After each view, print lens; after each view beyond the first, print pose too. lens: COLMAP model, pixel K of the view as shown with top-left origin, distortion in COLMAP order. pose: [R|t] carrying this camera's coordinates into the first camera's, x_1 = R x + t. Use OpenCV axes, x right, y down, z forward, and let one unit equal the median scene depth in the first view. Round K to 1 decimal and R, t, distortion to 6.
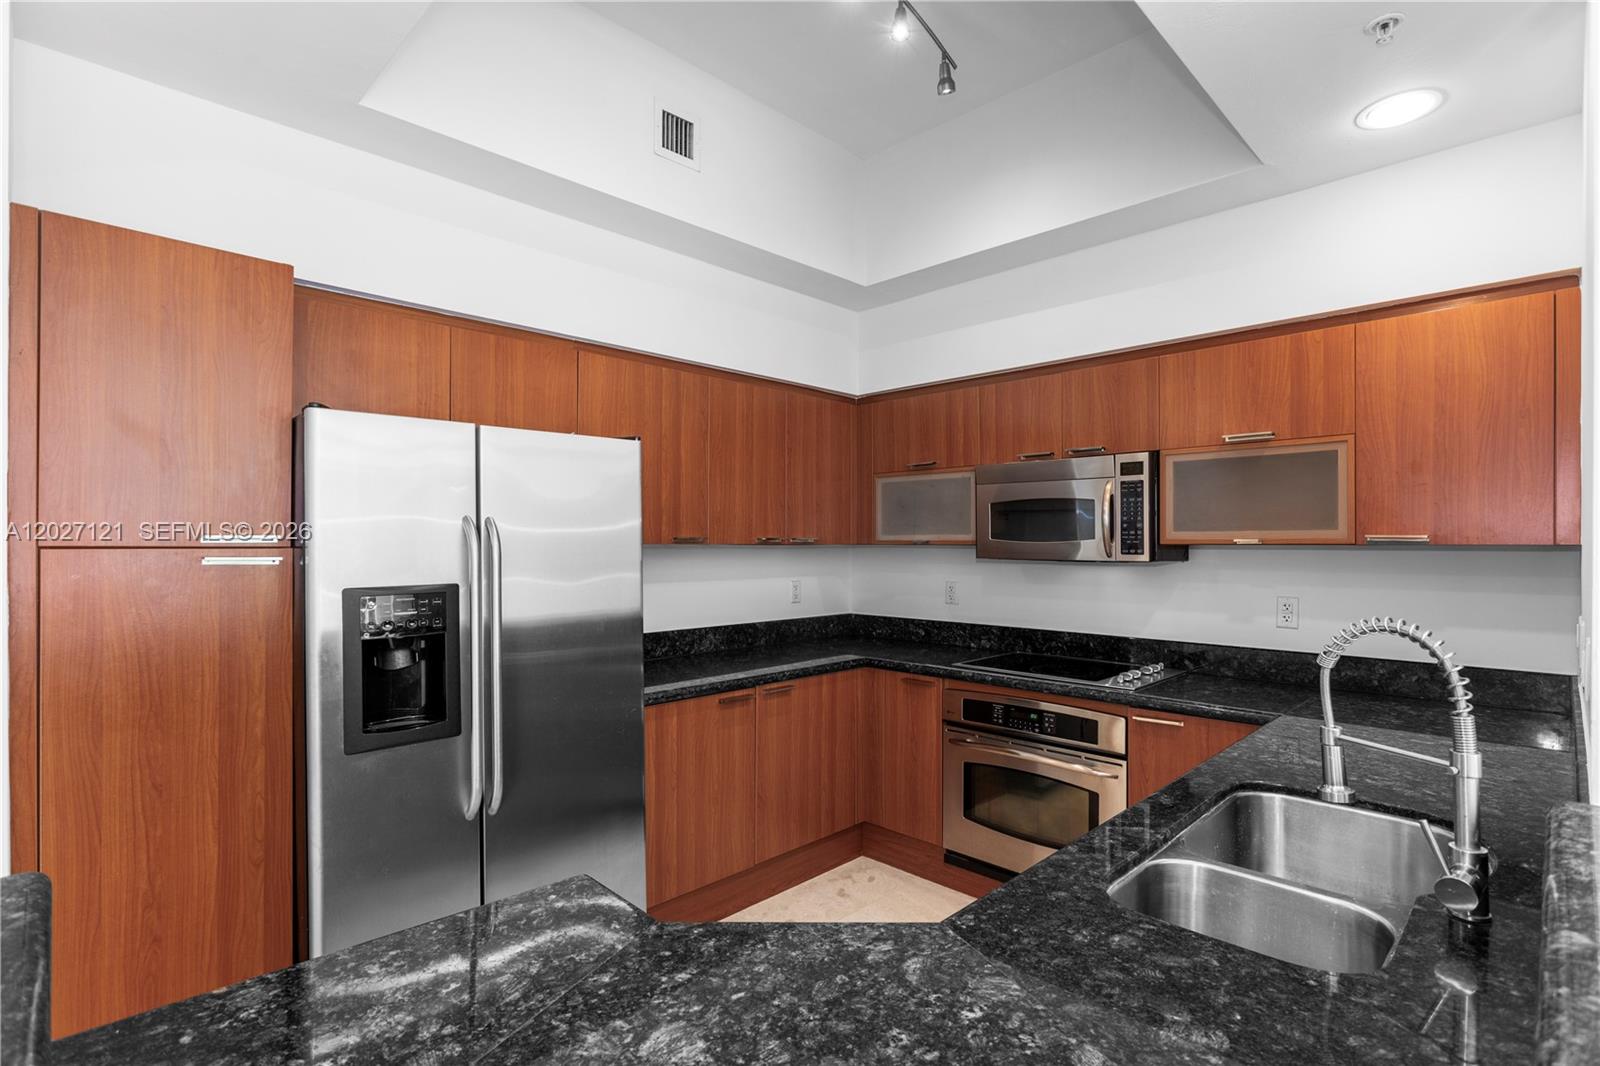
lens RADIAL K [[772.5, 0, 811.0], [0, 772.5, 538.5], [0, 0, 1]] dist [-0.009339, 0.004126]
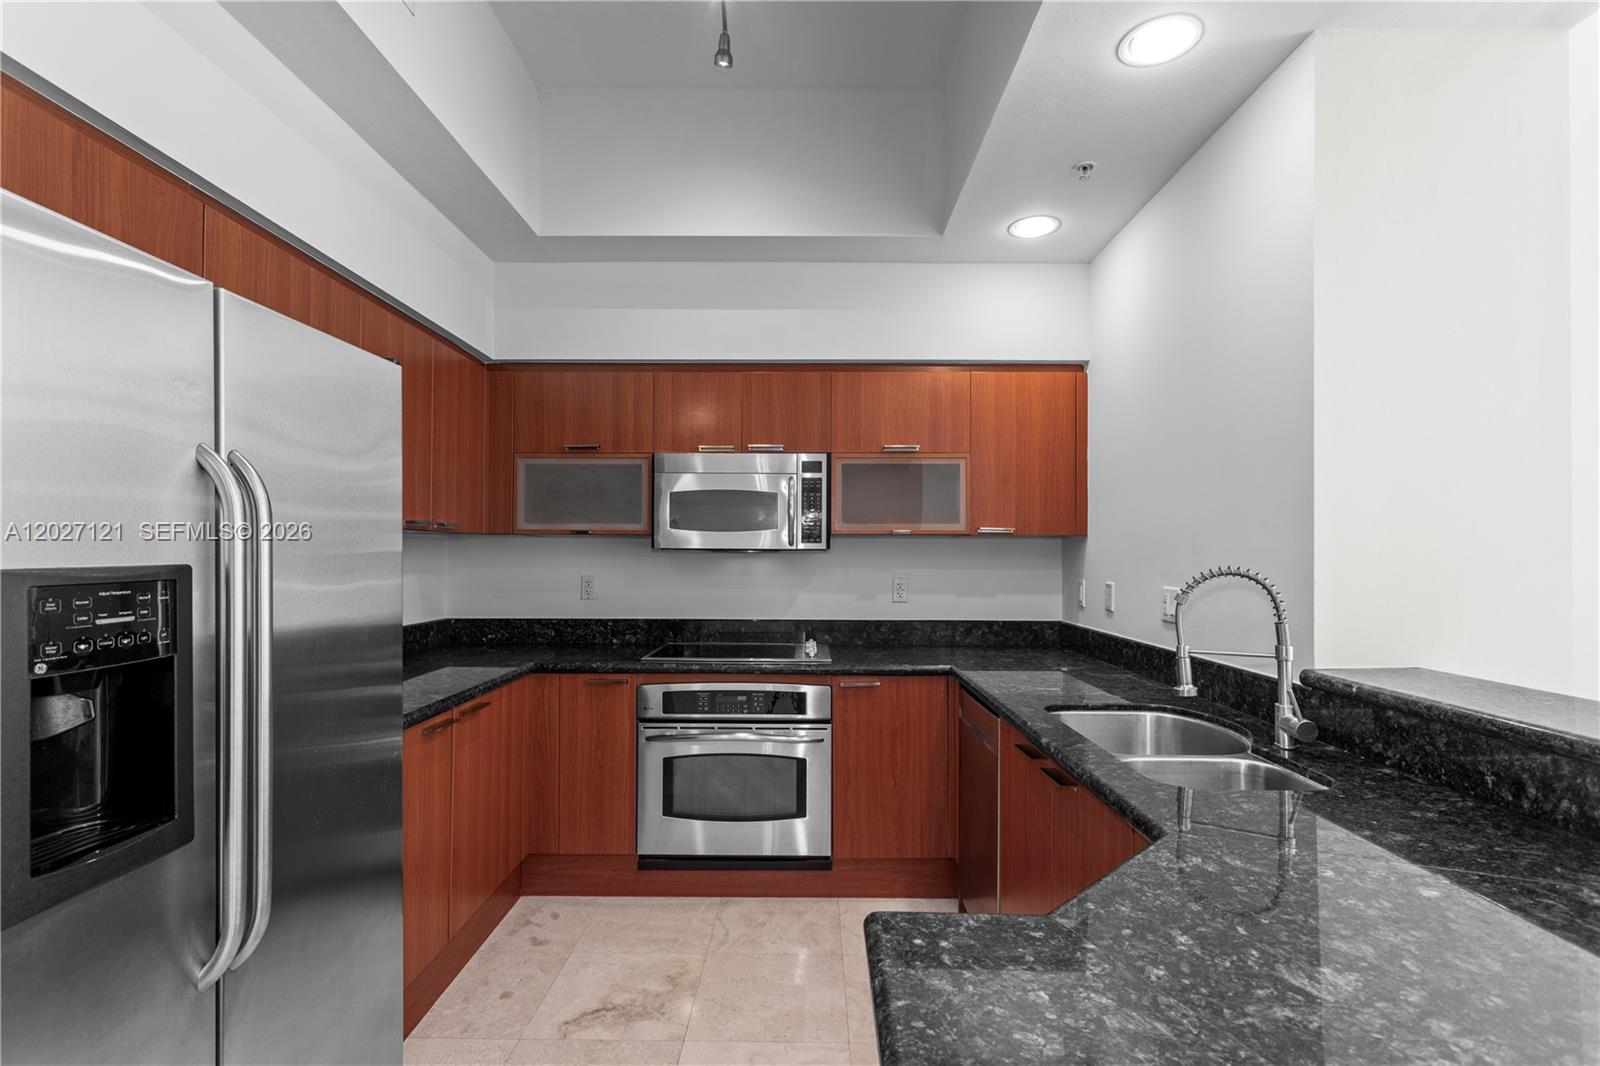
lens RADIAL K [[758.9, 0, 804.9], [0, 758.9, 541.5], [0, 0, 1]] dist [0.003388, 0.000361]
pose [[0.711810, 0.013434, 0.702243, -0.375853], [-0.006277, 0.999899, -0.012765, 0.032972], [-0.702344, 0.004678, 0.711823, 0.217556]]
